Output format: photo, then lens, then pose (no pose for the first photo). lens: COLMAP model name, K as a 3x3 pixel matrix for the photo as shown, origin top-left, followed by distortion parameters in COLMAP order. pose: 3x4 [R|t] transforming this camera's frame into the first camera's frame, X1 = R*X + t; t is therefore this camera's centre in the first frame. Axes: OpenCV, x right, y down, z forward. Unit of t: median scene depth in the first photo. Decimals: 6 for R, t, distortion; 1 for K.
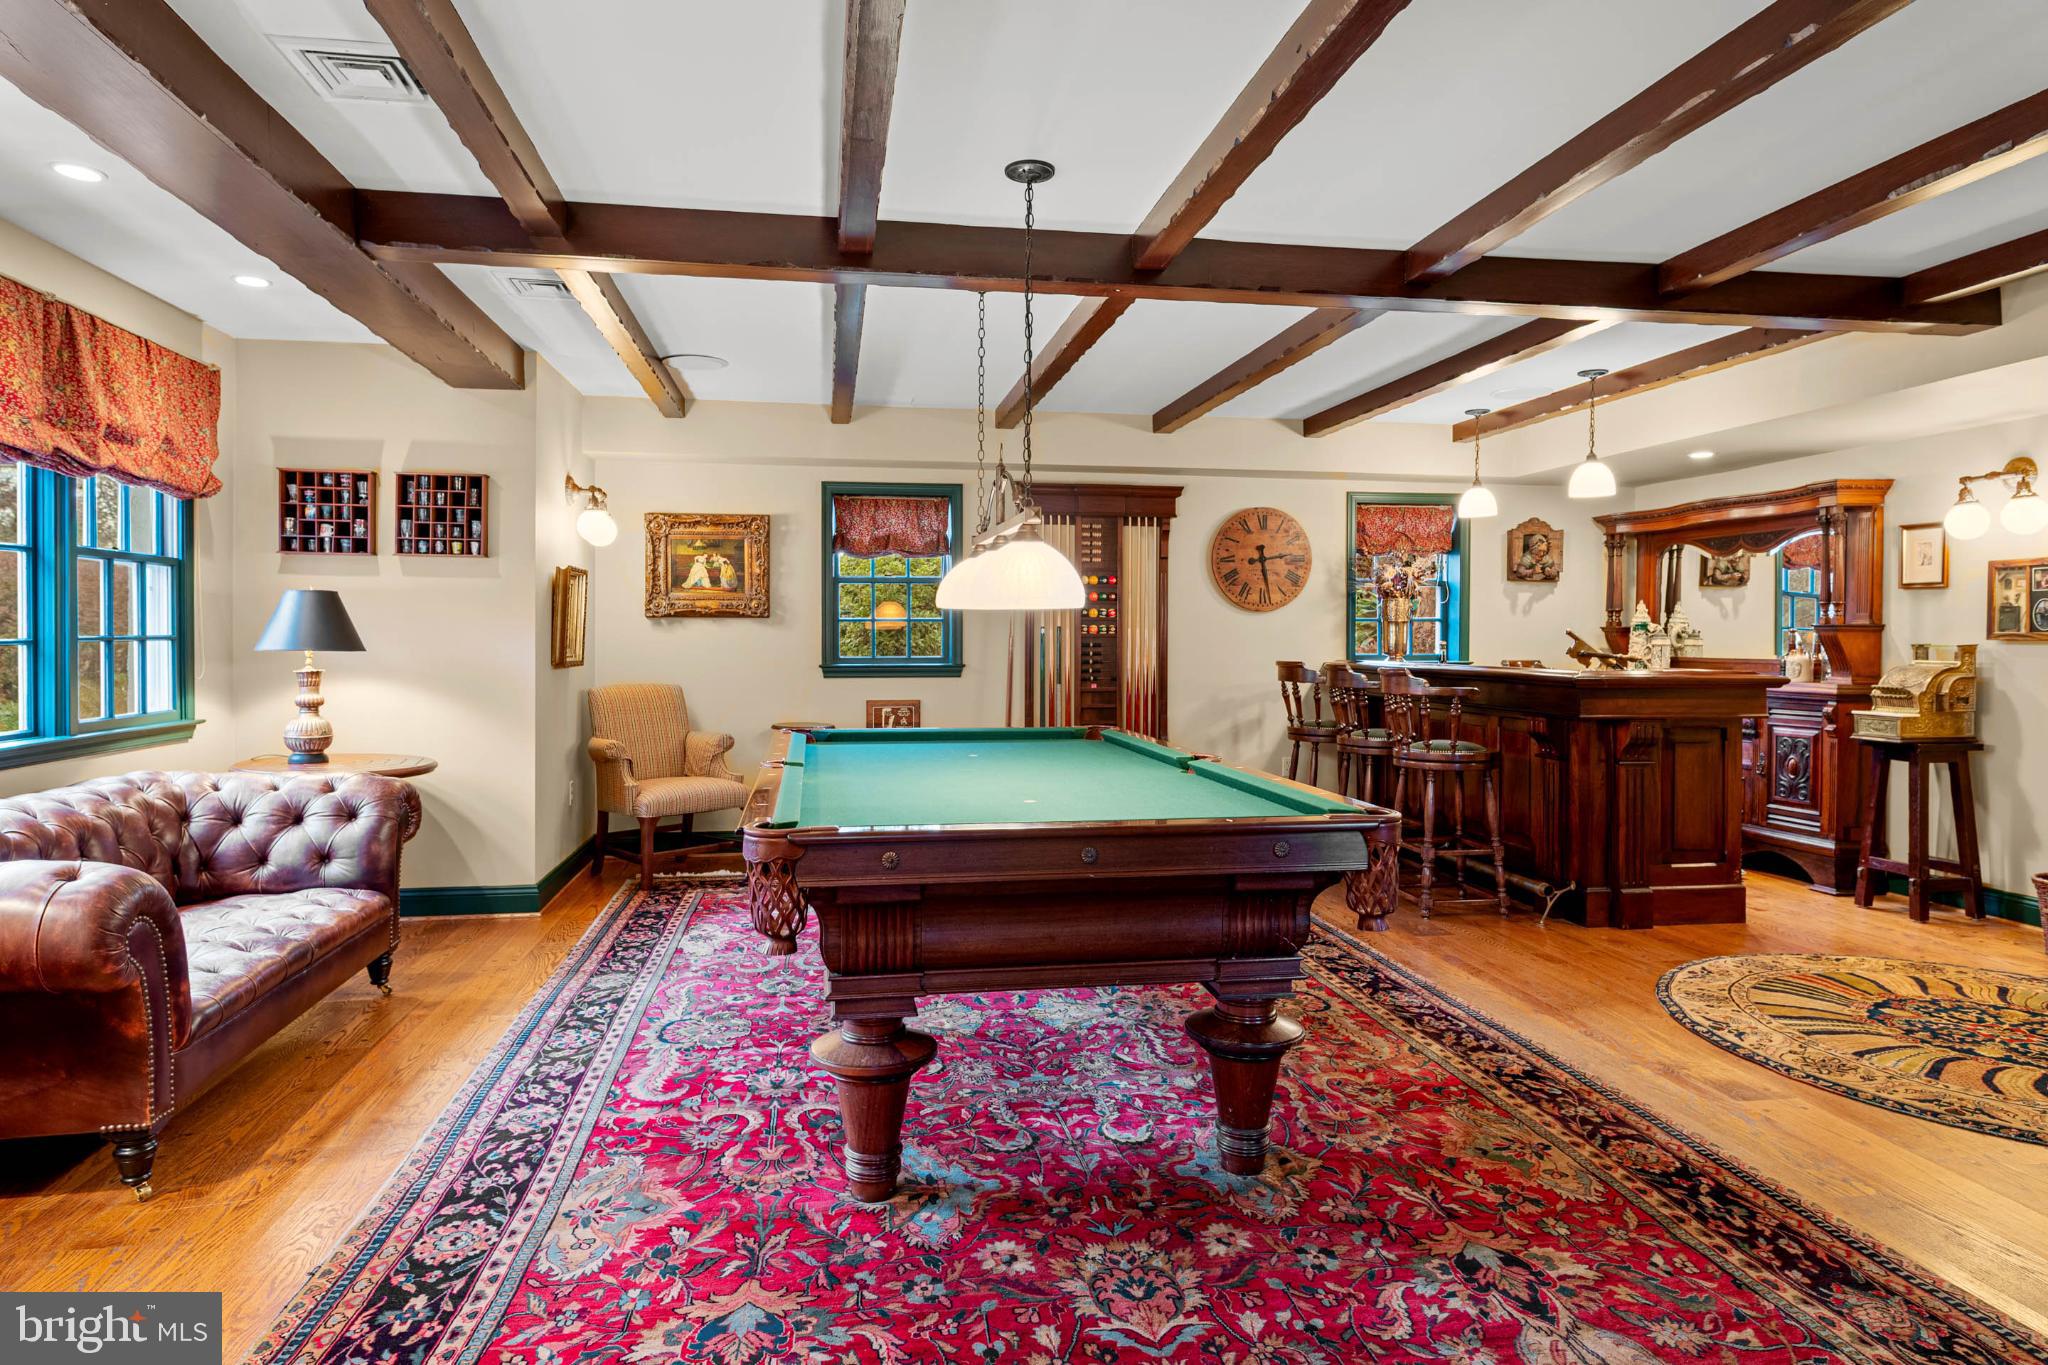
lens RADIAL K [[1191.3, 0, 1016.6], [0, 1191.3, 651.2], [0, 0, 1]] dist [0.002755, -0.001993]
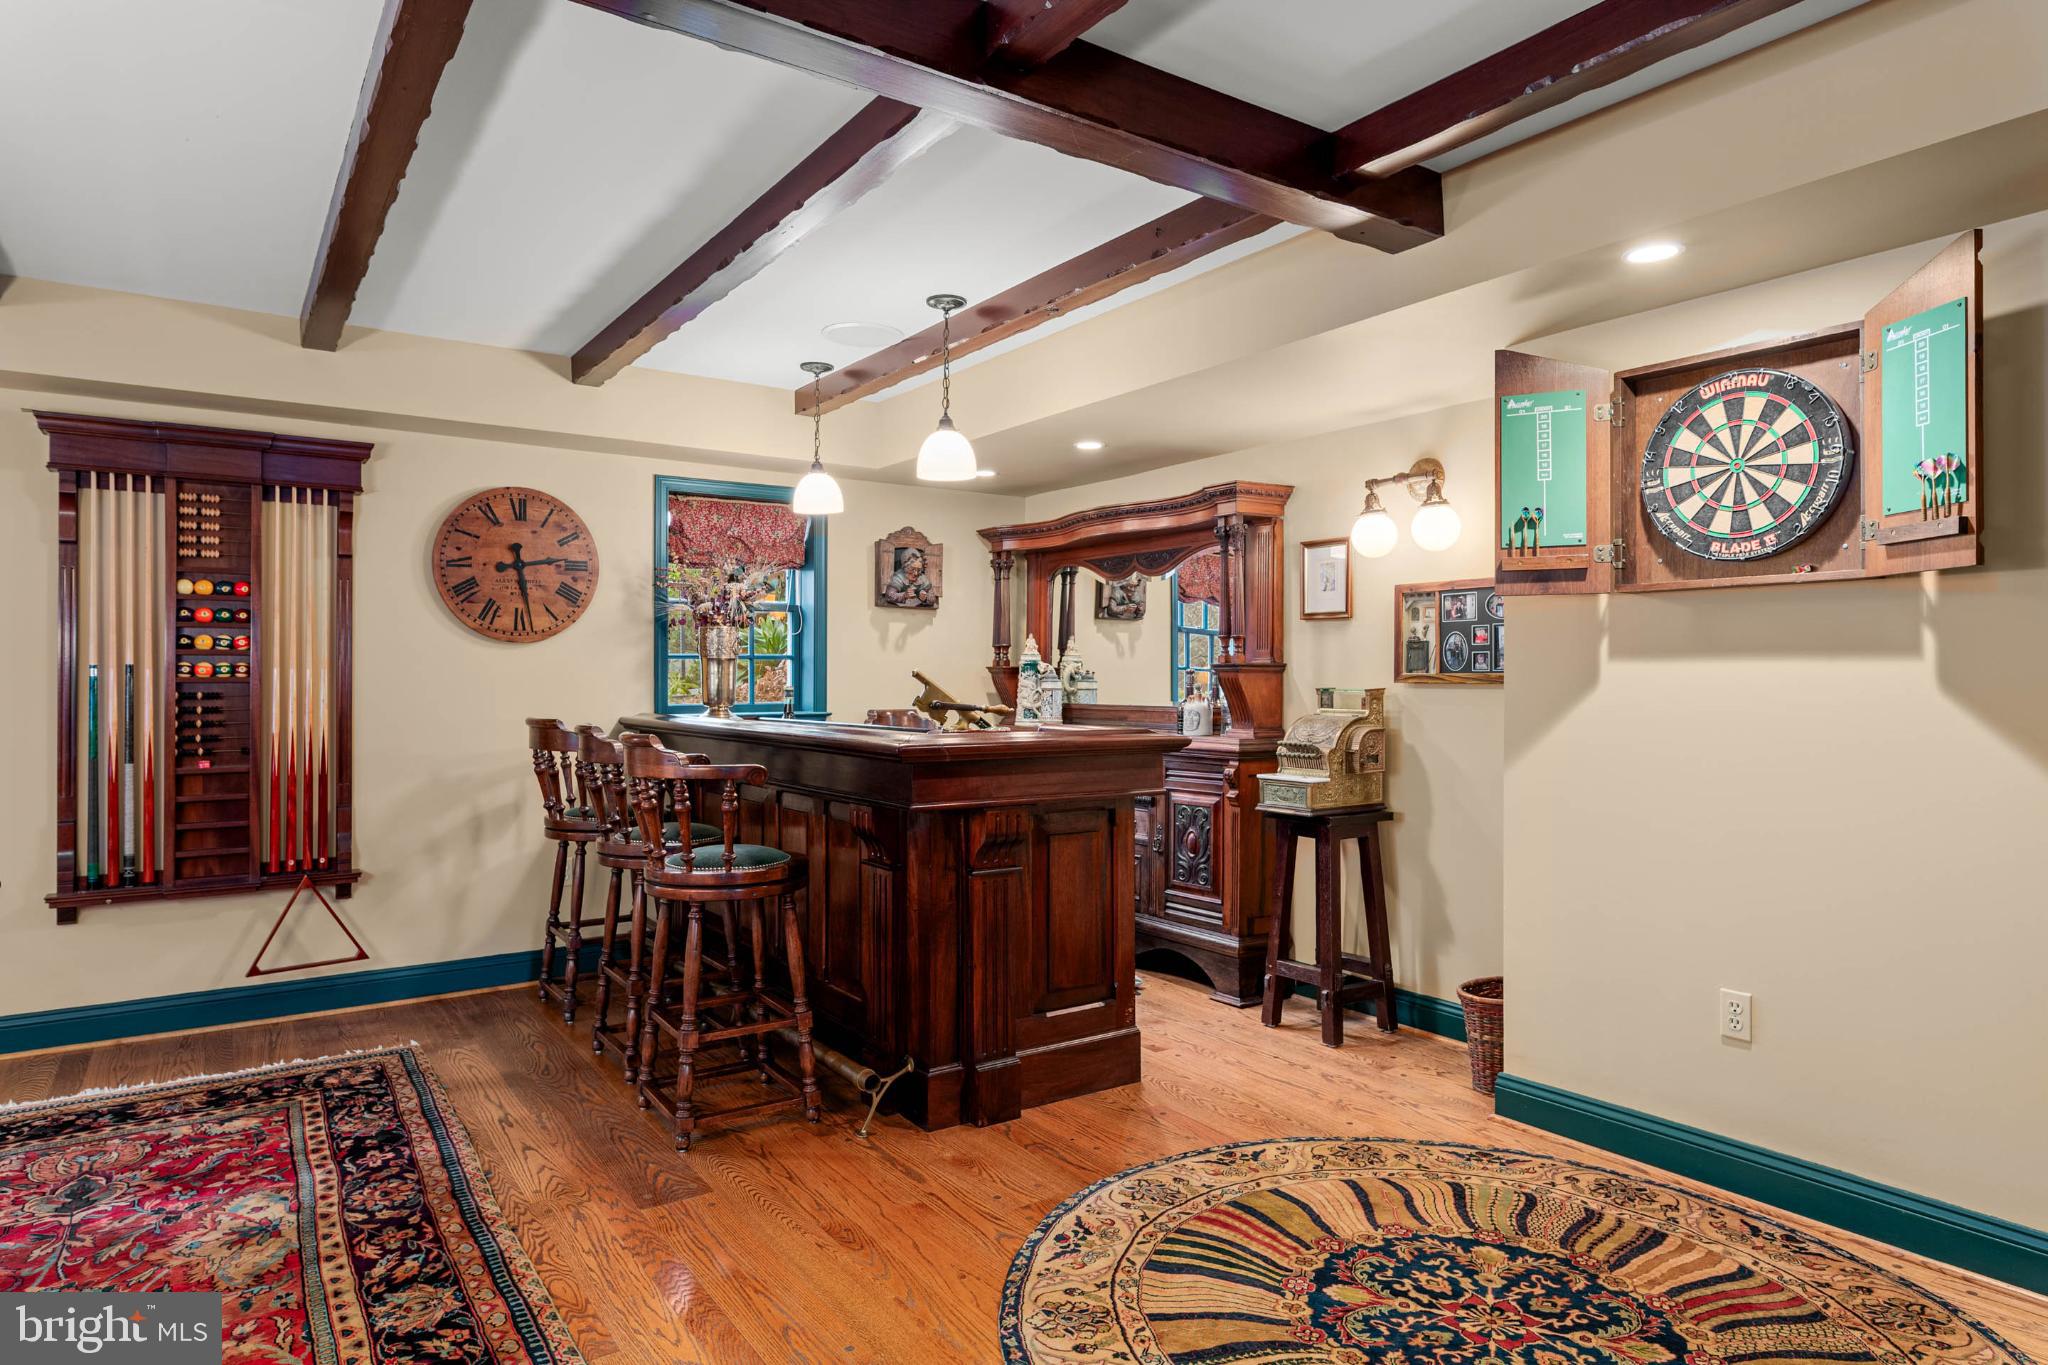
lens RADIAL K [[1191.3, 0, 1015.7], [0, 1191.3, 679.0], [0, 0, 1]] dist [0.002755, -0.001993]
pose [[0.905872, -0.003500, 0.423537, 0.224229], [0.007940, 0.999930, -0.008718, -0.006542], [-0.423477, 0.011260, 0.905837, 0.354116]]
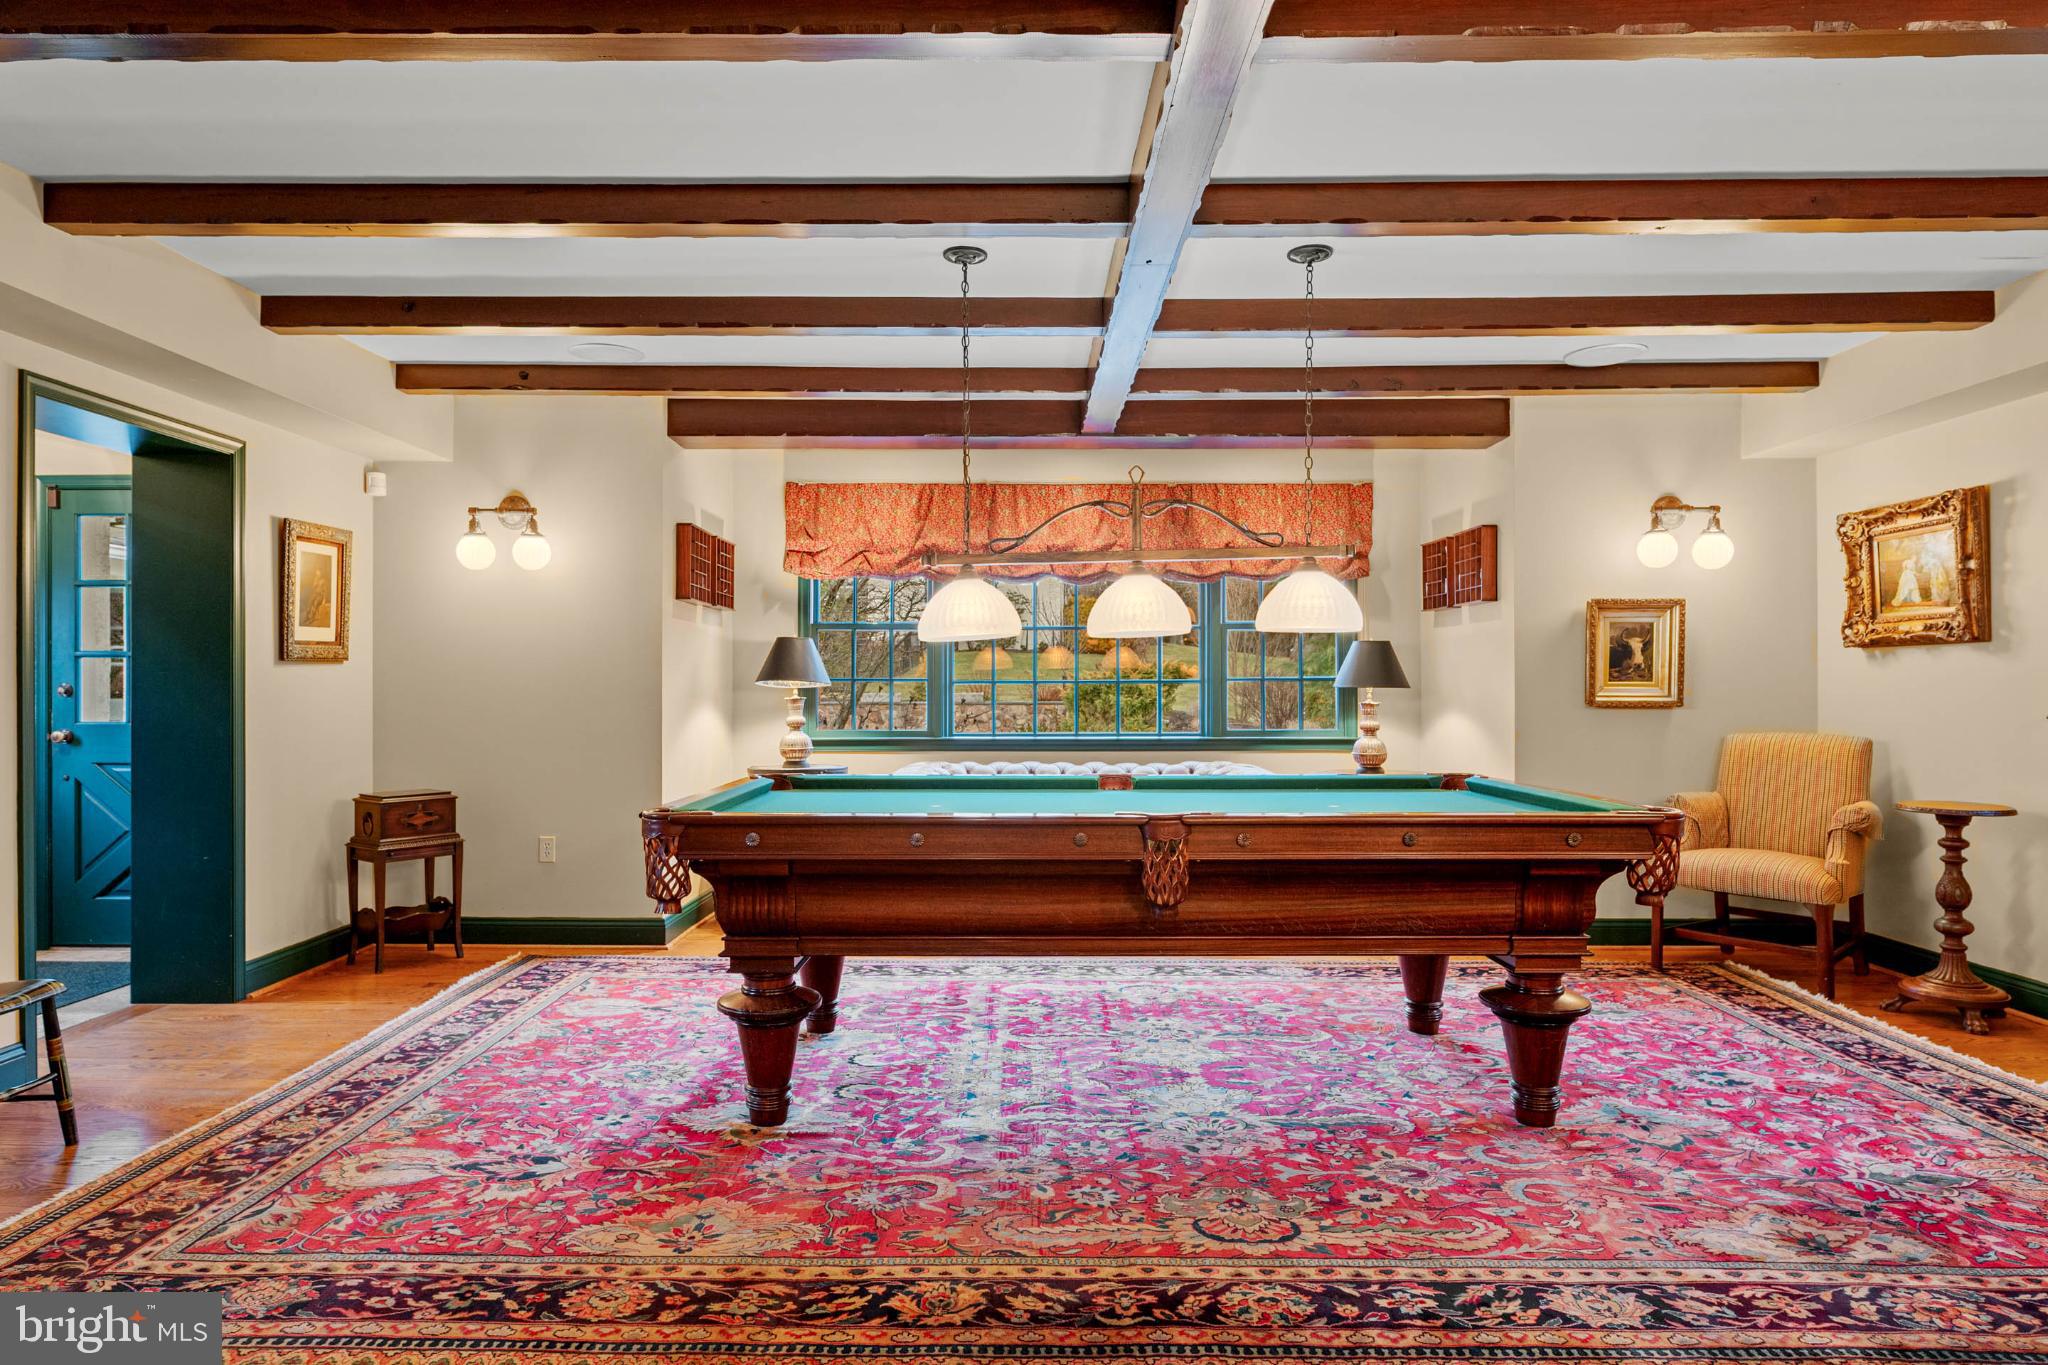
lens RADIAL K [[1191.3, 0, 1010.0], [0, 1191.3, 685.2], [0, 0, 1]] dist [0.002755, -0.001993]
pose [[-0.164523, -0.006832, -0.986350, 0.630007], [-0.012628, 0.999909, -0.004820, 0.006623], [0.986292, 0.011663, -0.164594, 0.690454]]
